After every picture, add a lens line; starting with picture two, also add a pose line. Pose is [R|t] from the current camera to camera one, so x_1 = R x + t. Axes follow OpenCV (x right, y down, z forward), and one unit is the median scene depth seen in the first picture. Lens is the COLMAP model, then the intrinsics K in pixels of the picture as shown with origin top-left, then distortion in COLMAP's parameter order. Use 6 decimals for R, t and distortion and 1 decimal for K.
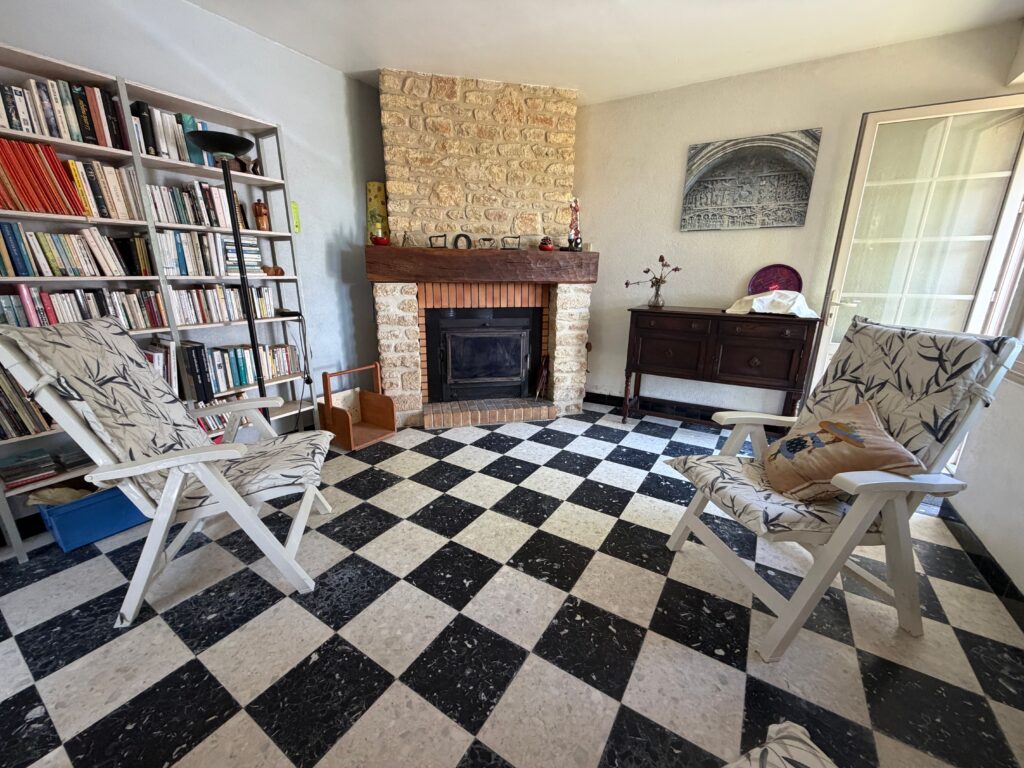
lens RADIAL K [[403.2, 0, 508.7], [0, 403.2, 385.6], [0, 0, 1]] dist [-0.011762, 0.000019]
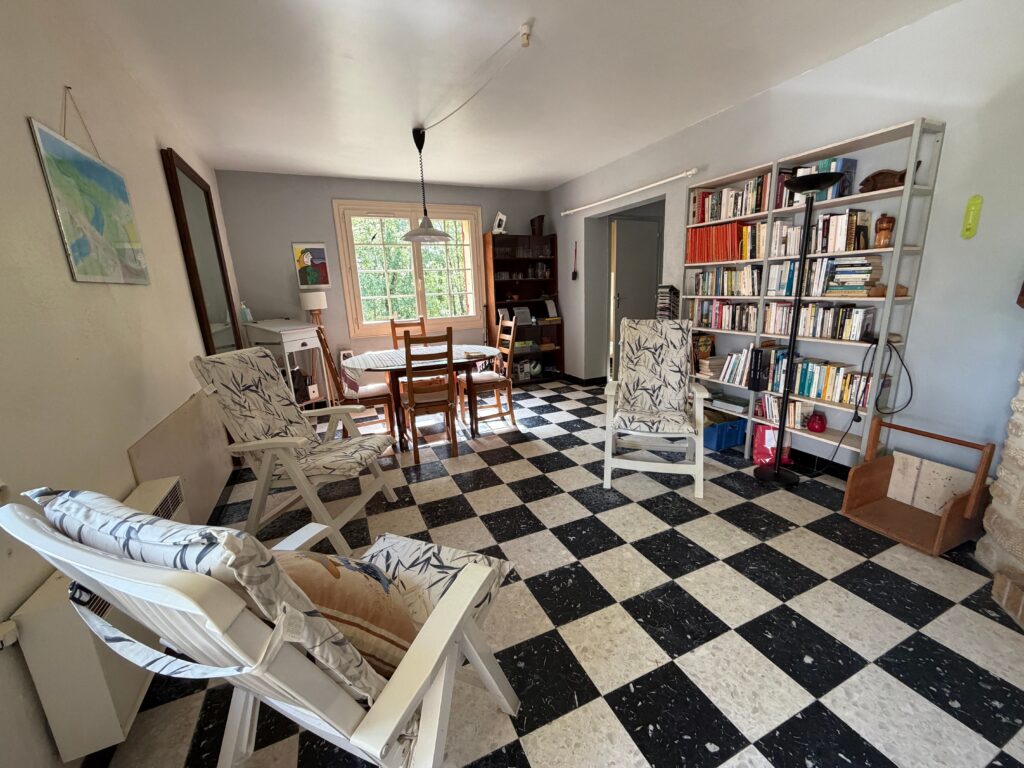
lens RADIAL K [[403.2, 0, 509.0], [0, 403.2, 386.1], [0, 0, 1]] dist [-0.011762, 0.000019]
pose [[-0.557929, 0.202006, -0.804928, 0.783285], [-0.194050, 0.911279, 0.363200, -0.319935], [0.806883, 0.358836, -0.469229, 1.036814]]
